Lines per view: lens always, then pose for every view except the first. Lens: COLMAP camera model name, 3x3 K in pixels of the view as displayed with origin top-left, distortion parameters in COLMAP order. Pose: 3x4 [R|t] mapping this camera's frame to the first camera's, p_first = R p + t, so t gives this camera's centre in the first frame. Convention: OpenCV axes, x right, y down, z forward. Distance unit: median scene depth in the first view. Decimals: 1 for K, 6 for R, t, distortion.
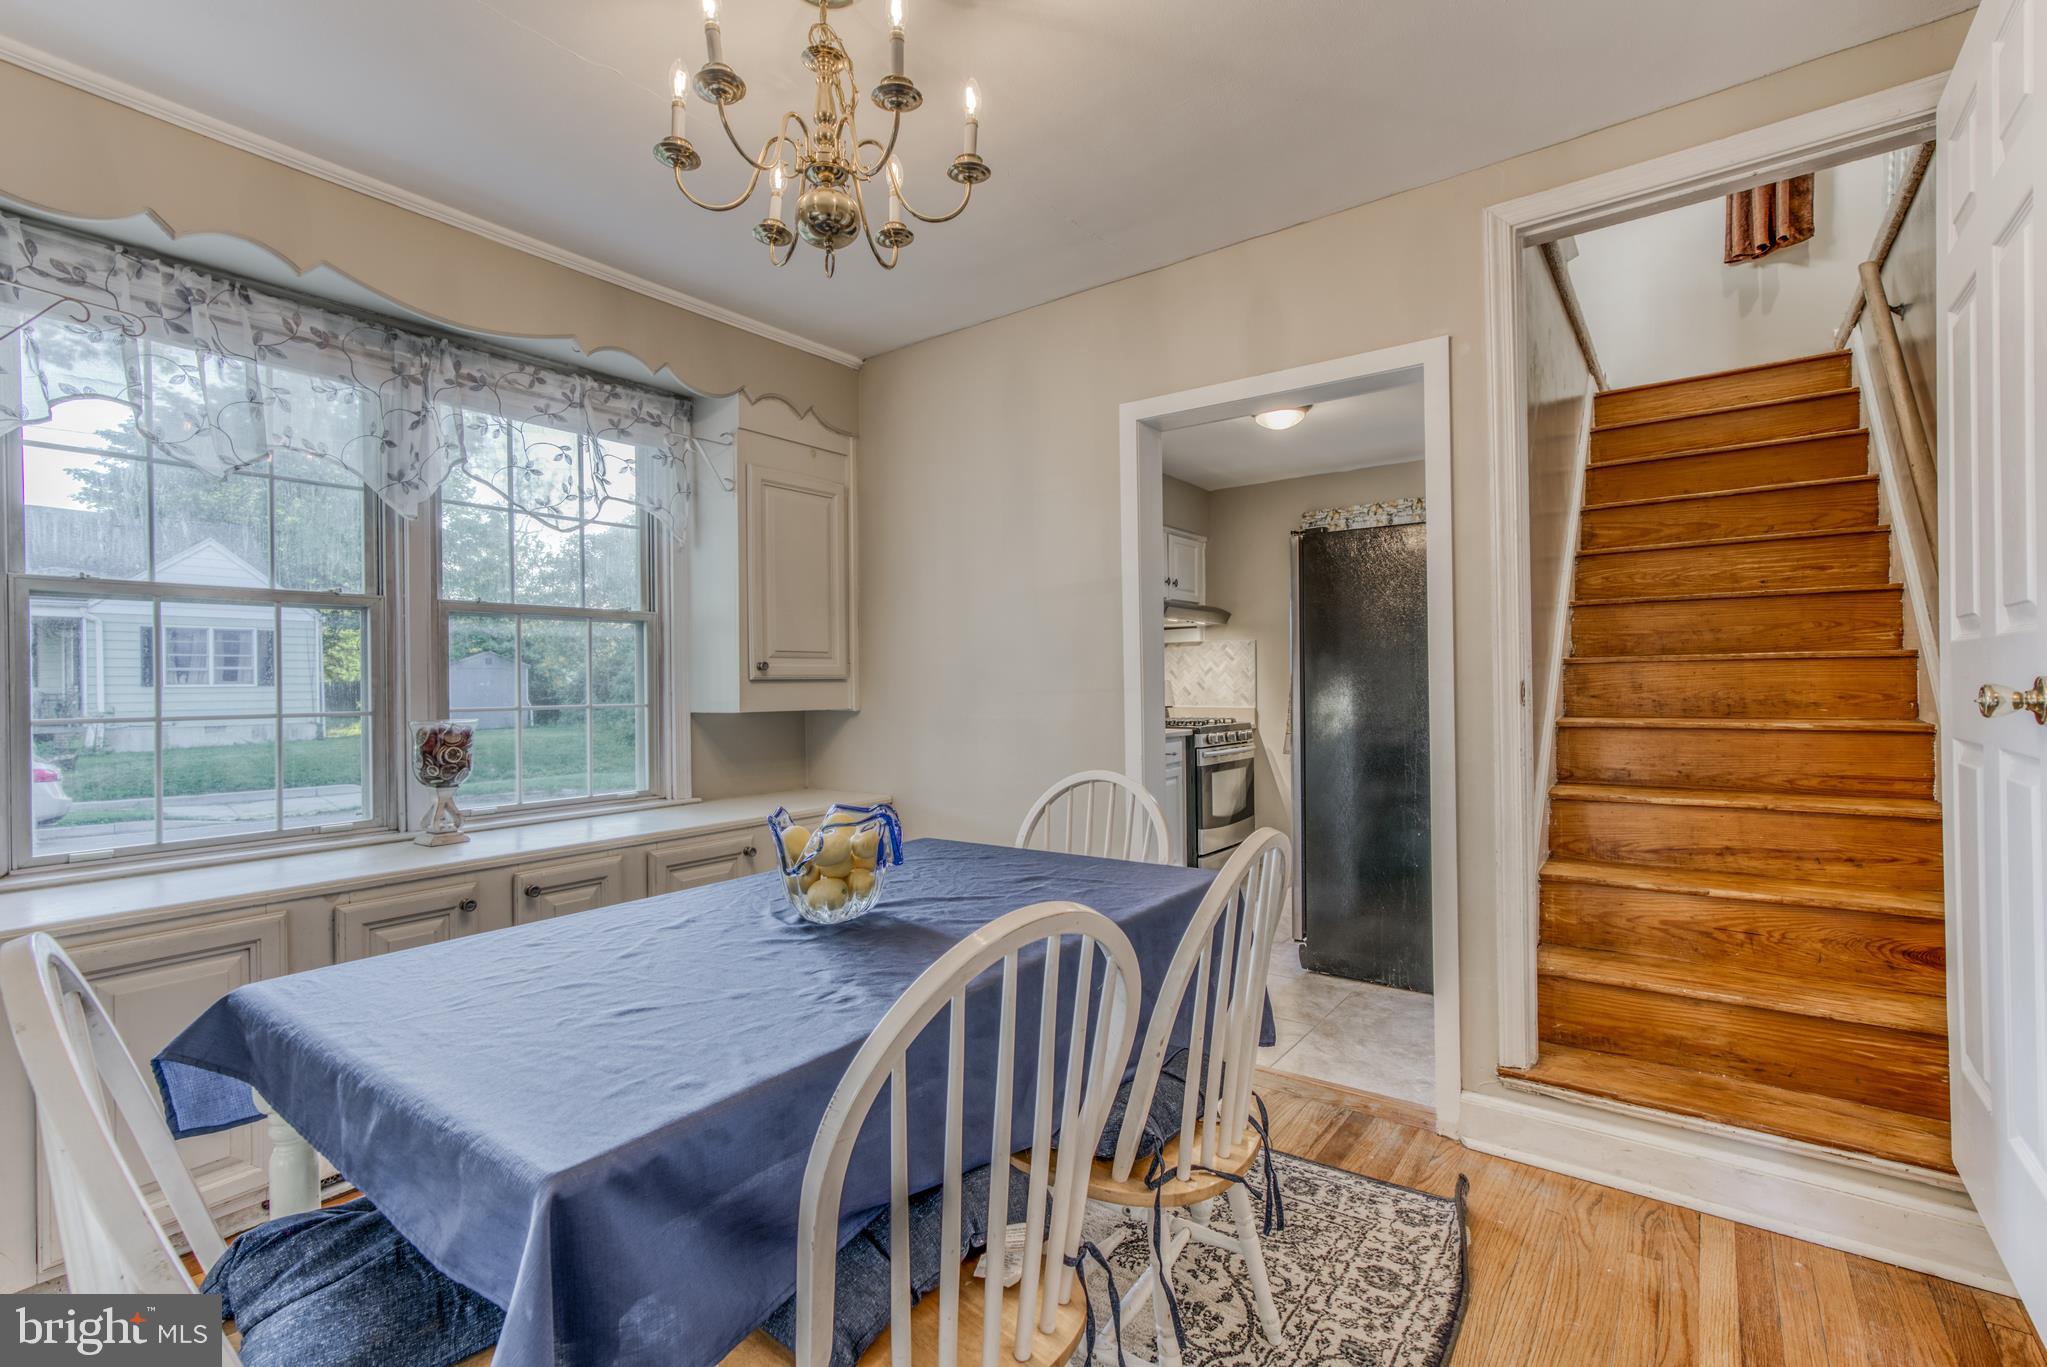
lens RADIAL K [[929.2, 0, 1019.6], [0, 929.2, 684.1], [0, 0, 1]] dist [-0.014896, 0.012900]
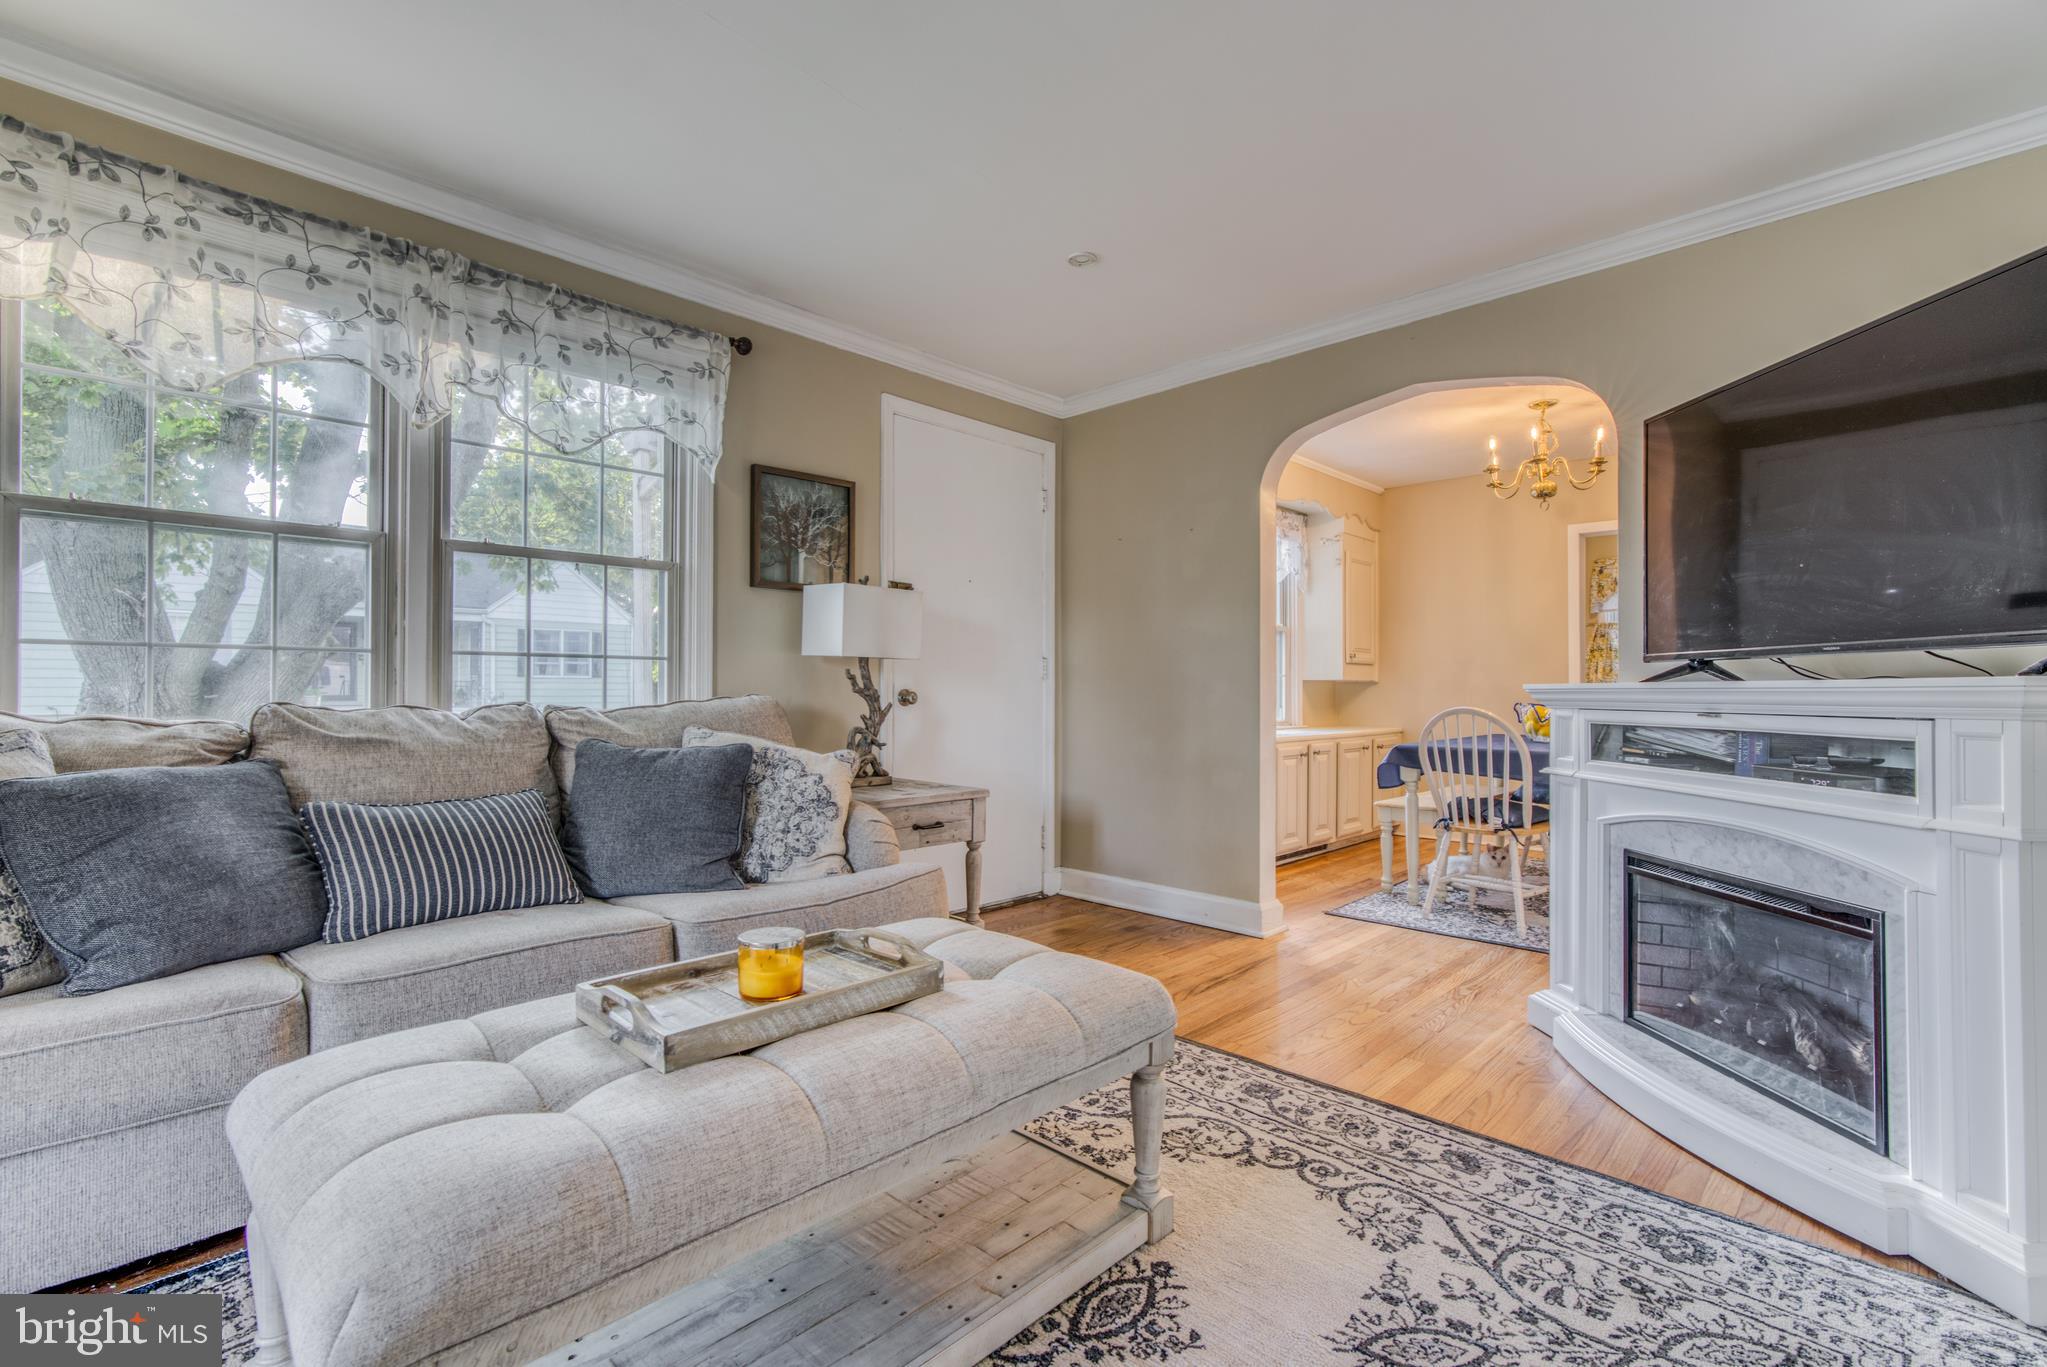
lens RADIAL K [[929.2, 0, 1028.8], [0, 929.2, 693.2], [0, 0, 1]] dist [-0.014896, 0.012900]
pose [[0.993950, 0.015559, -0.108725, -0.715515], [-0.016194, 0.999857, -0.004957, 0.073189], [0.108632, 0.006688, 0.994060, -0.976445]]
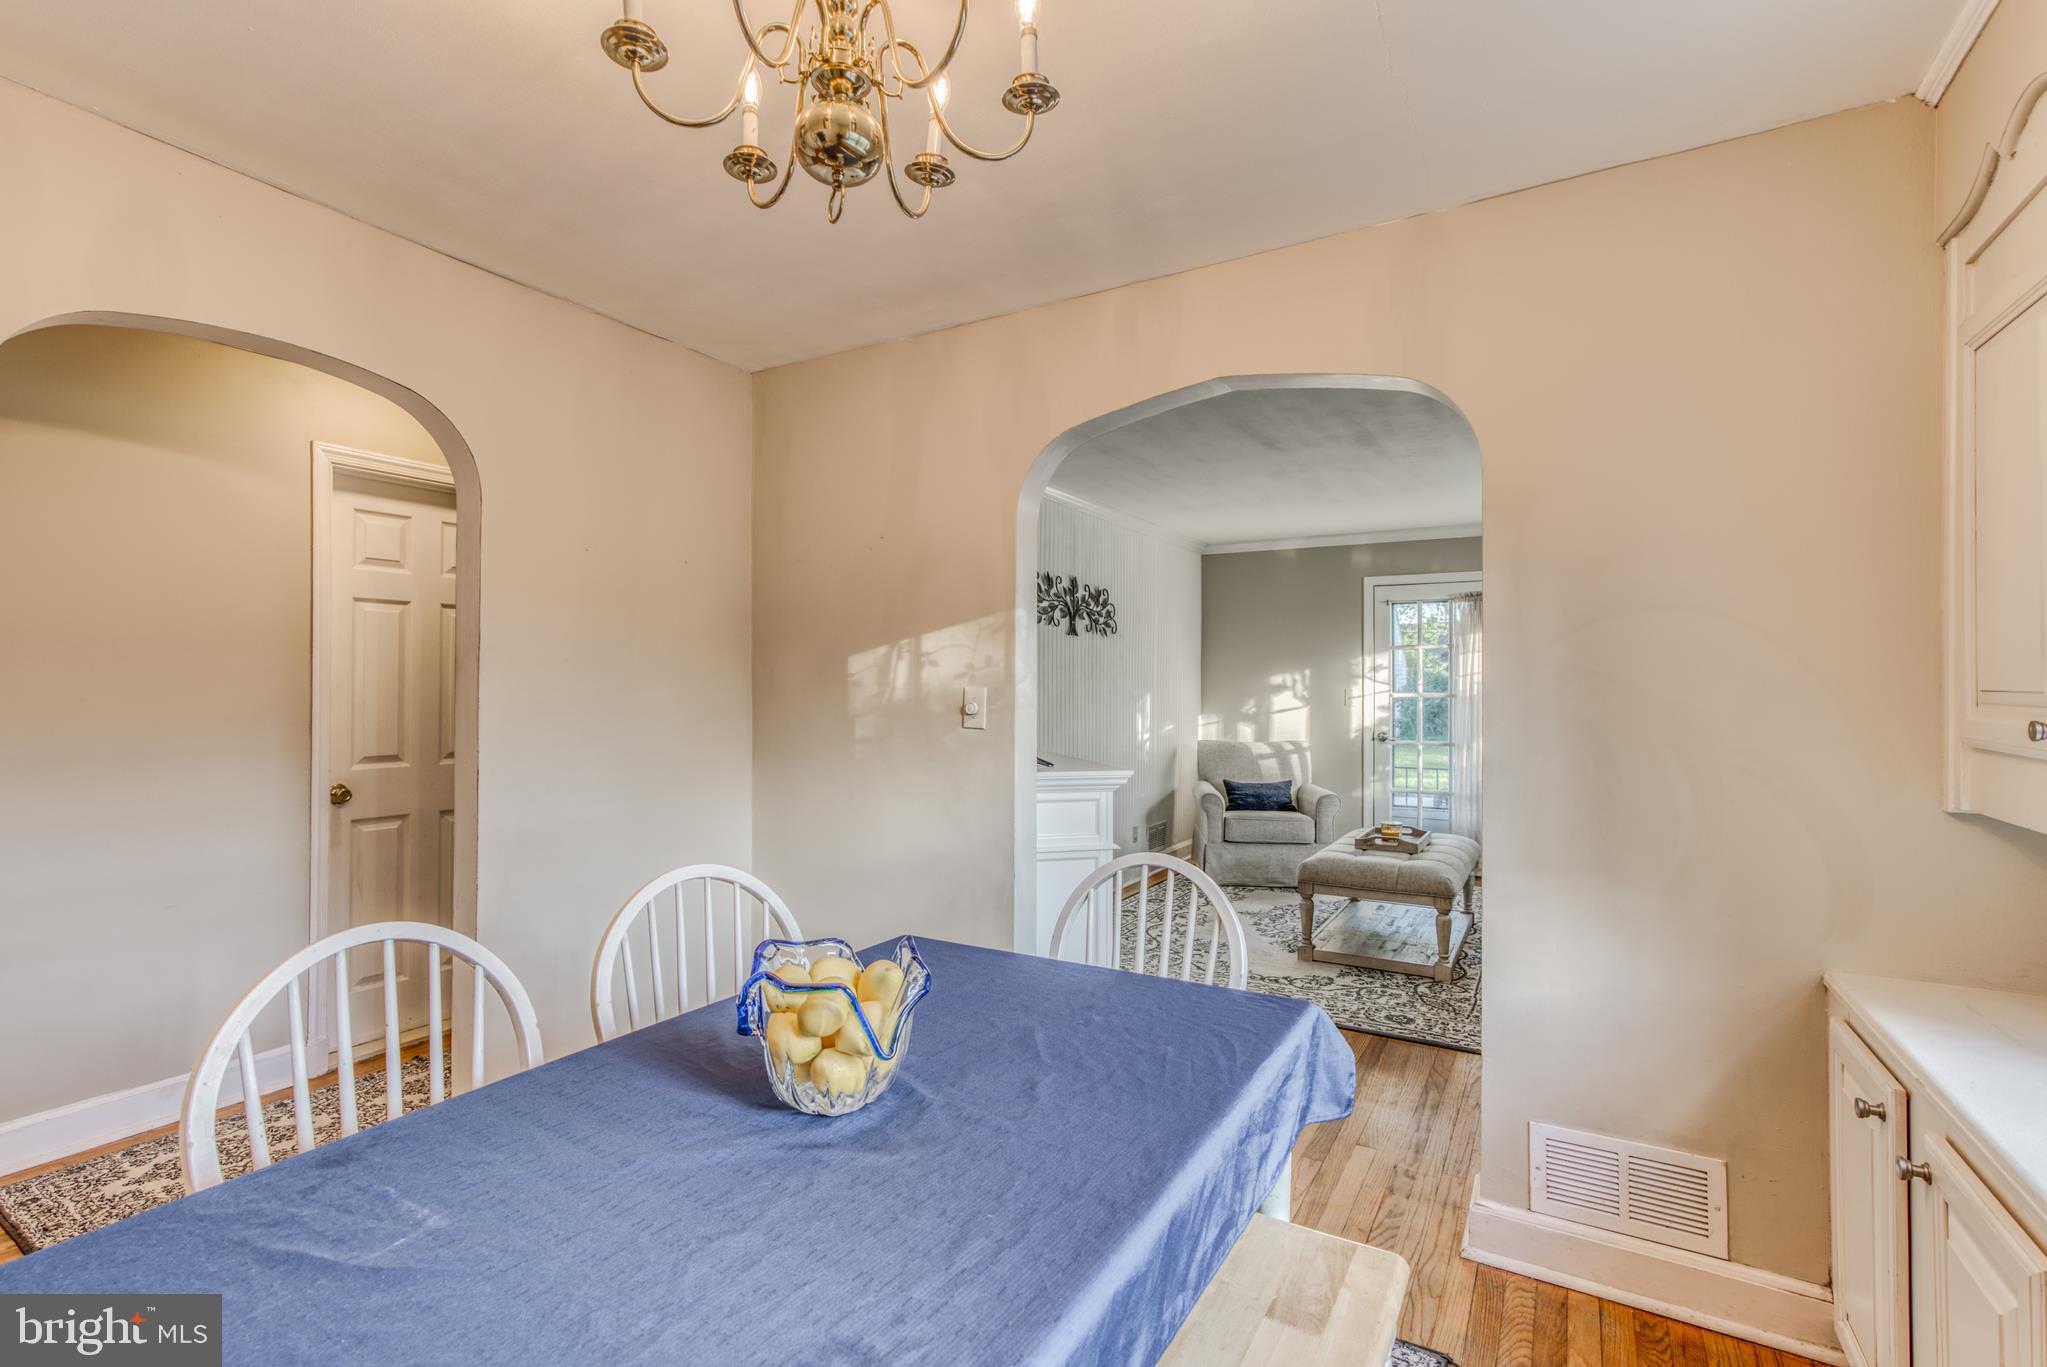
lens RADIAL K [[929.2, 0, 1005.7], [0, 929.2, 684.1], [0, 0, 1]] dist [-0.014896, 0.012900]
pose [[-0.995470, 0.005495, -0.094917, -0.136889], [0.005681, 0.999982, -0.001696, -0.034086], [0.094906, -0.002227, -0.995484, 0.854078]]
